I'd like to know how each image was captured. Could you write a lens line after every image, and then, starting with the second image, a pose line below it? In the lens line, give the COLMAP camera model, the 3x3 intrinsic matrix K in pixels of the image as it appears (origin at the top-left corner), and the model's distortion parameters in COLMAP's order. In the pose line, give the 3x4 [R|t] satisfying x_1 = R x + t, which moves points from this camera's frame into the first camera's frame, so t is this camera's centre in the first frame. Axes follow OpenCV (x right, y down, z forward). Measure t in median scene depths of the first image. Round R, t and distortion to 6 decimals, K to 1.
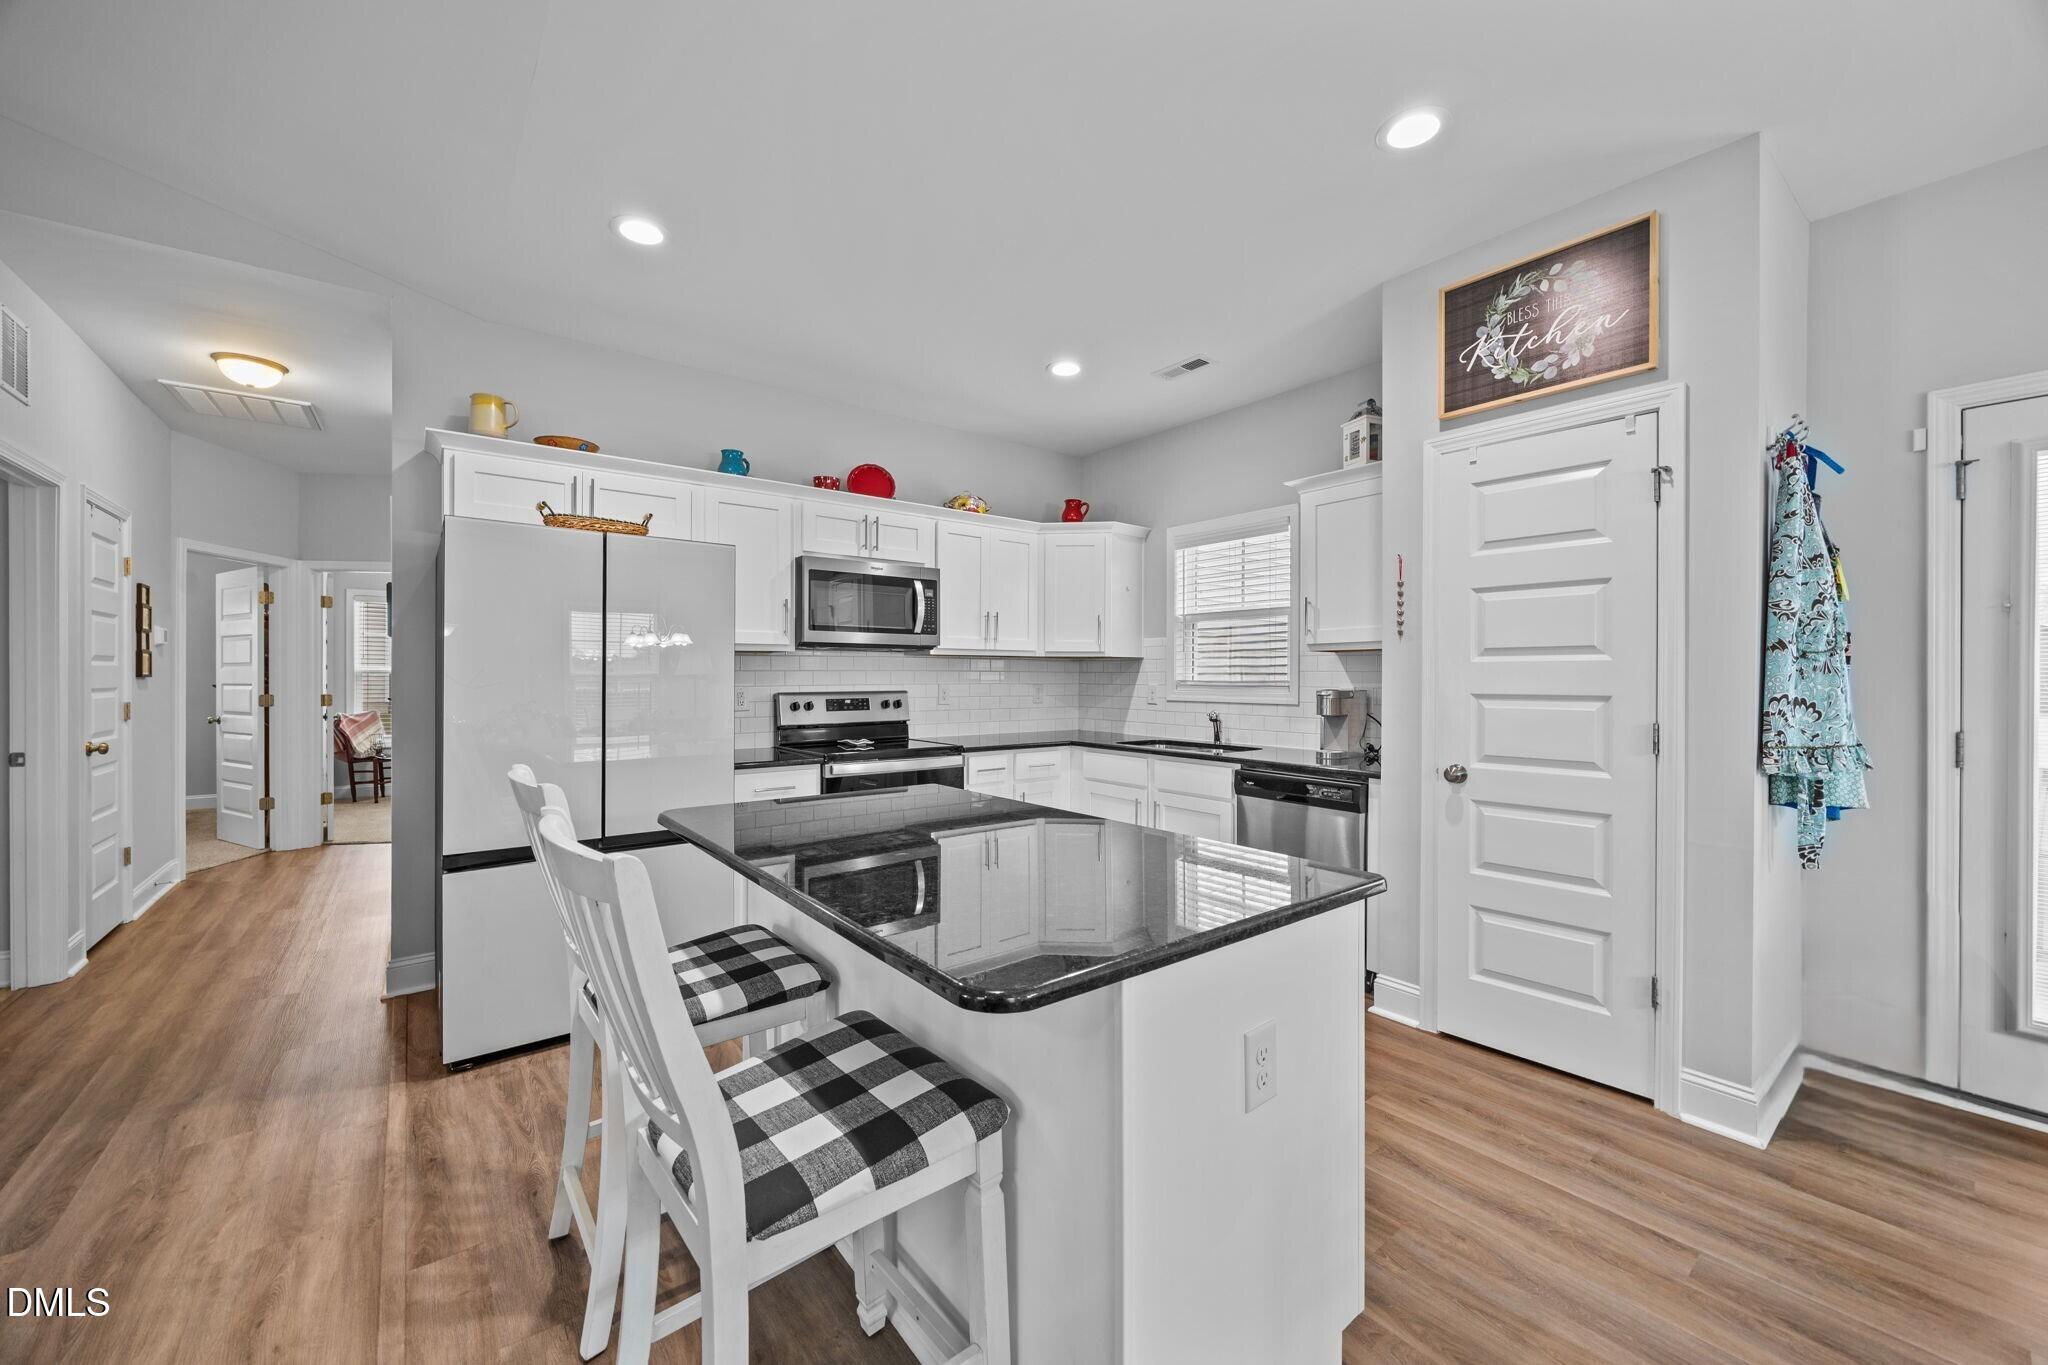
lens RADIAL K [[786.5, 0, 1016.4], [0, 786.5, 675.6], [0, 0, 1]] dist [-0.001956, -0.000426]
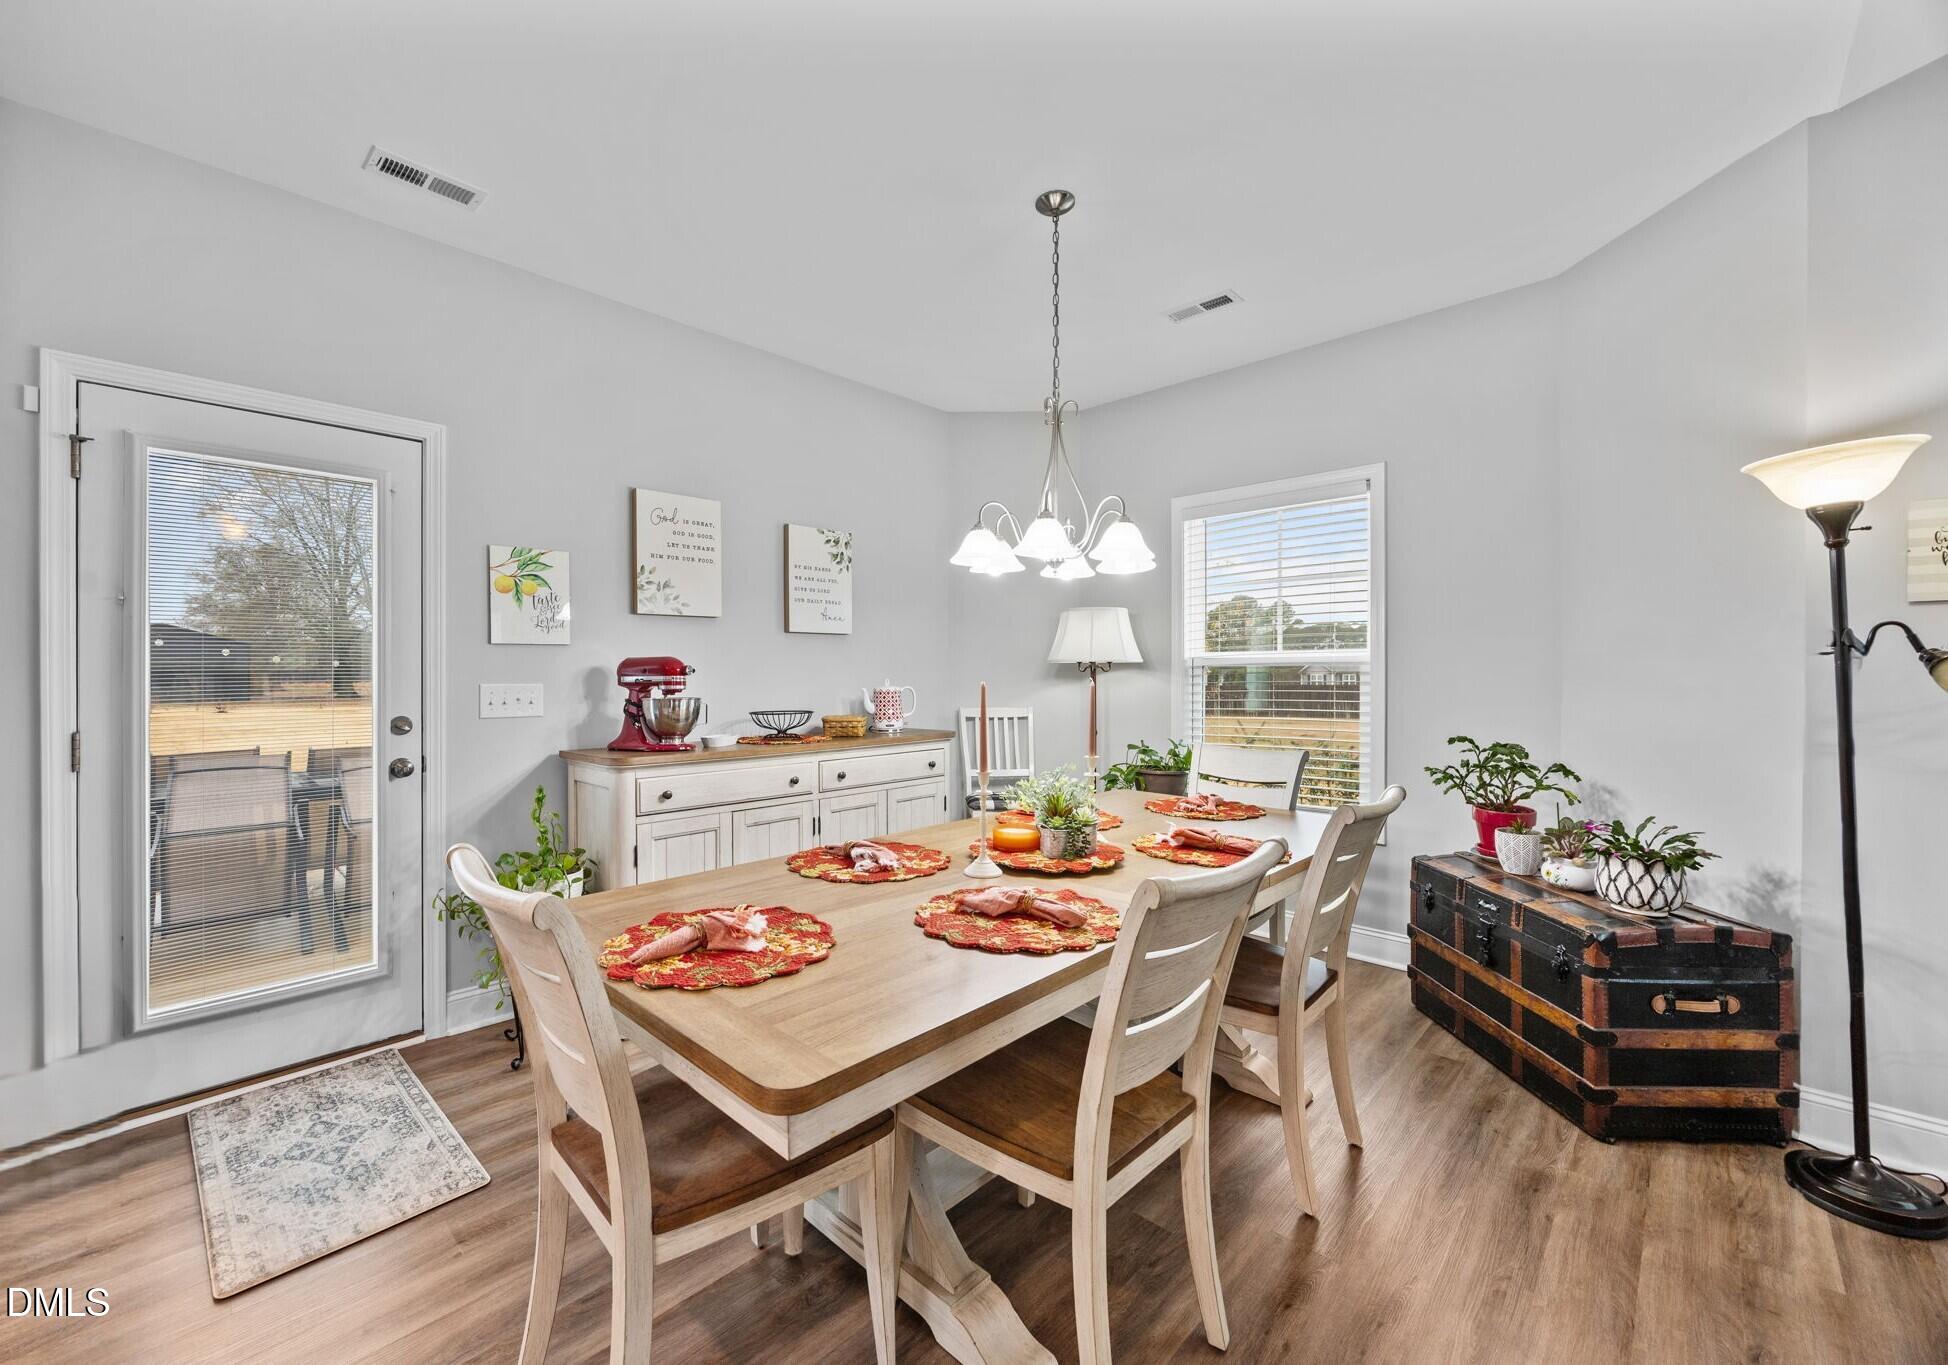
lens RADIAL K [[792.6, 0, 917.4], [0, 792.6, 677.8], [0, 0, 1]] dist [0.000238, 0.000072]
pose [[-0.127466, -0.004916, 0.991831, 0.136278], [-0.000182, 0.999988, 0.004933, 0.002837], [-0.991843, 0.000448, -0.127465, 0.121646]]
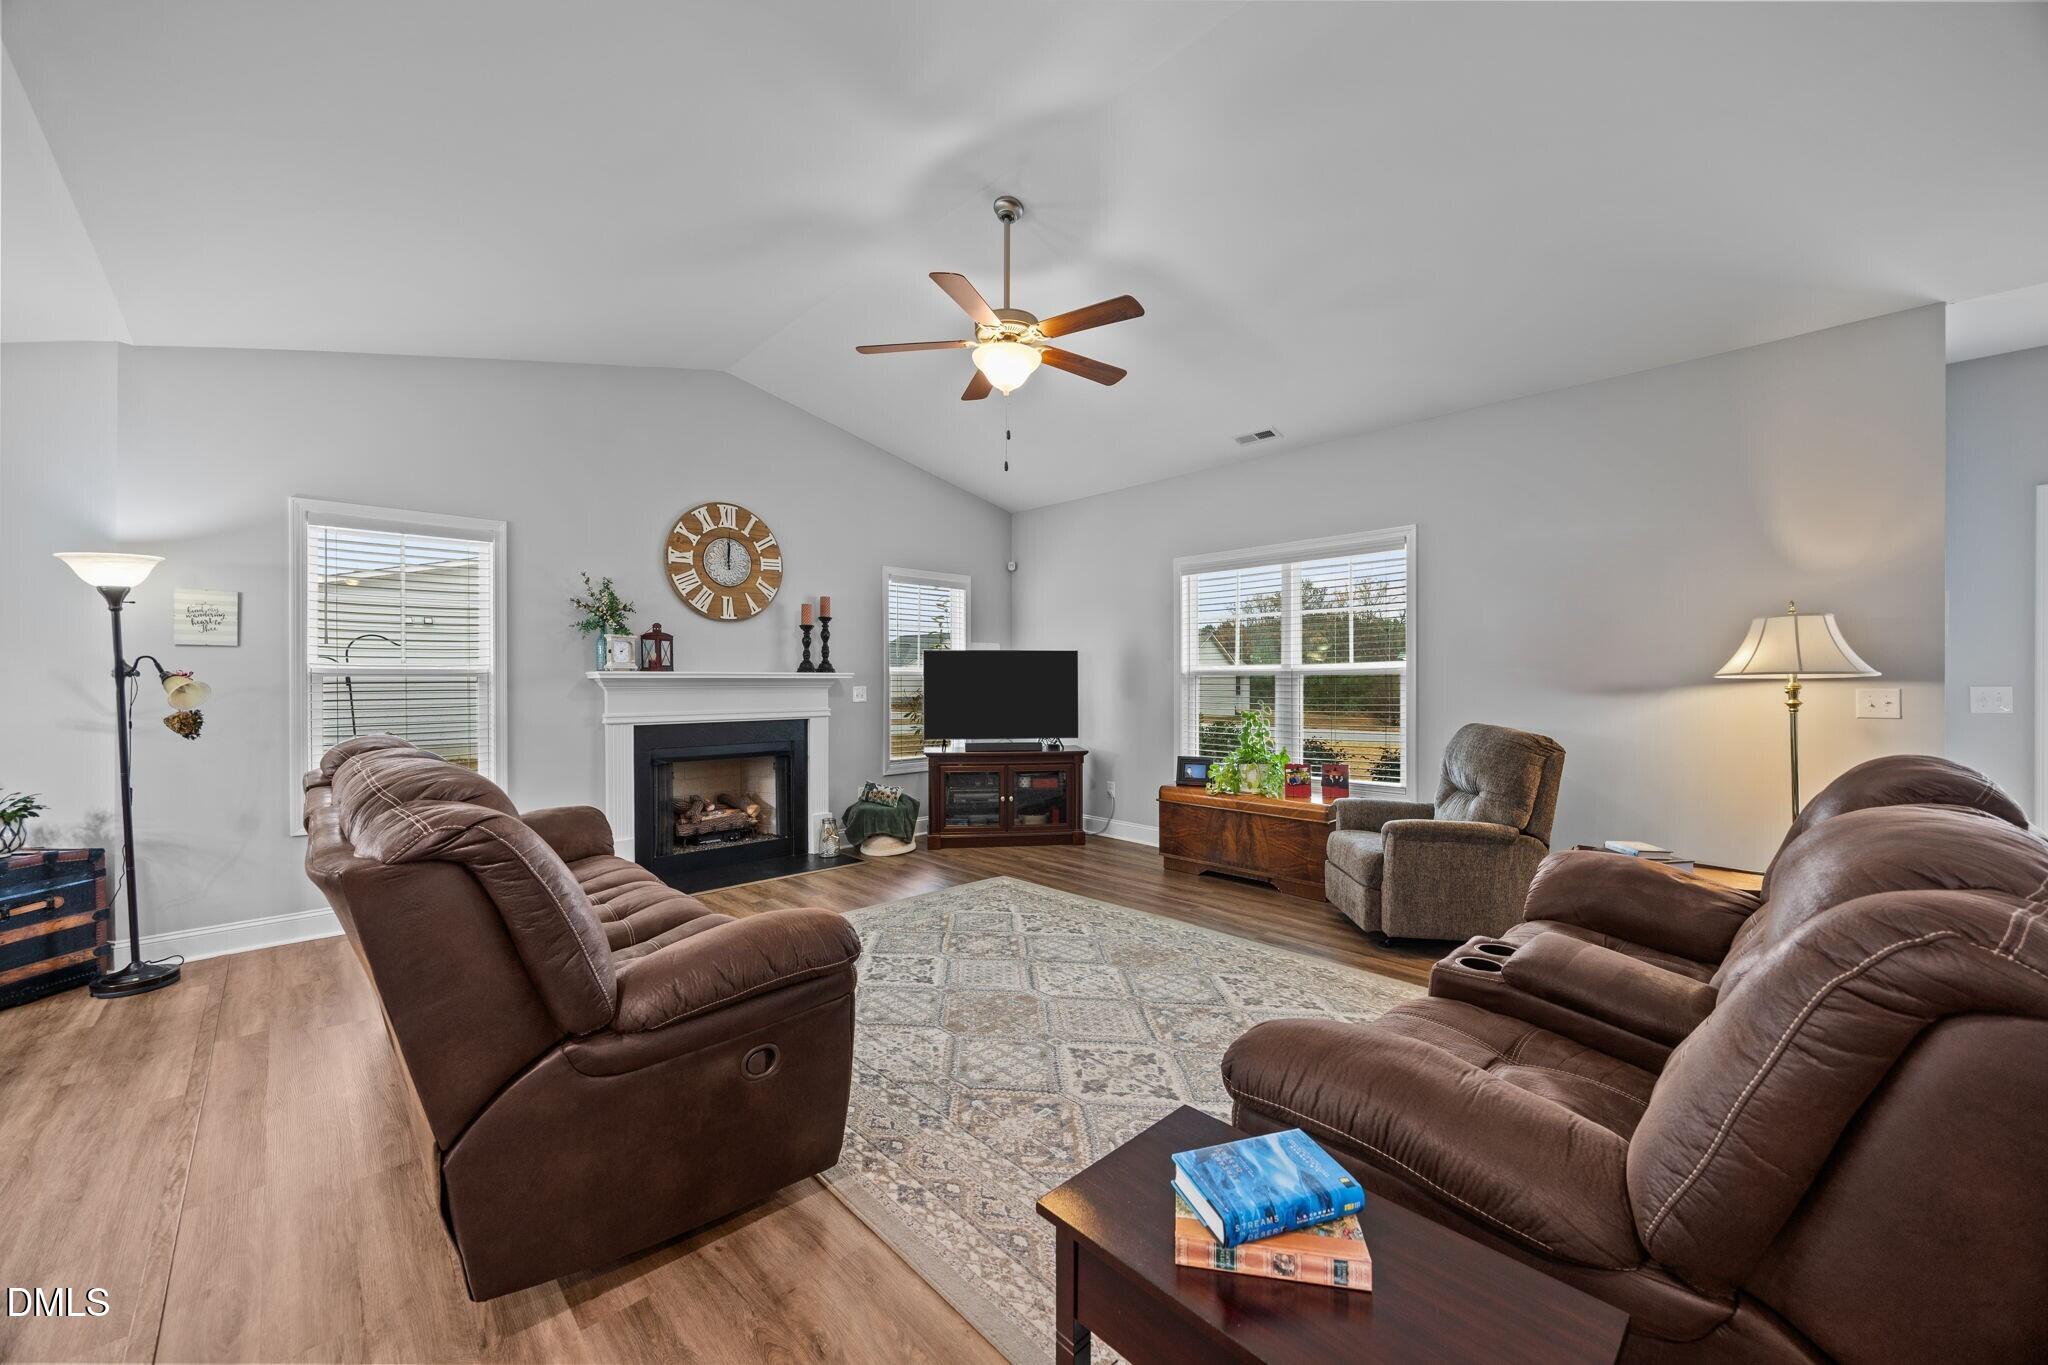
lens RADIAL K [[774.1, 0, 1029.6], [0, 774.1, 679.1], [0, 0, 1]] dist [-0.002948, -0.000506]
pose [[-0.992932, 0.000637, -0.118684, -0.535656], [0.001072, 0.999993, -0.003600, -0.000764], [0.118681, -0.003702, -0.992926, 0.568769]]
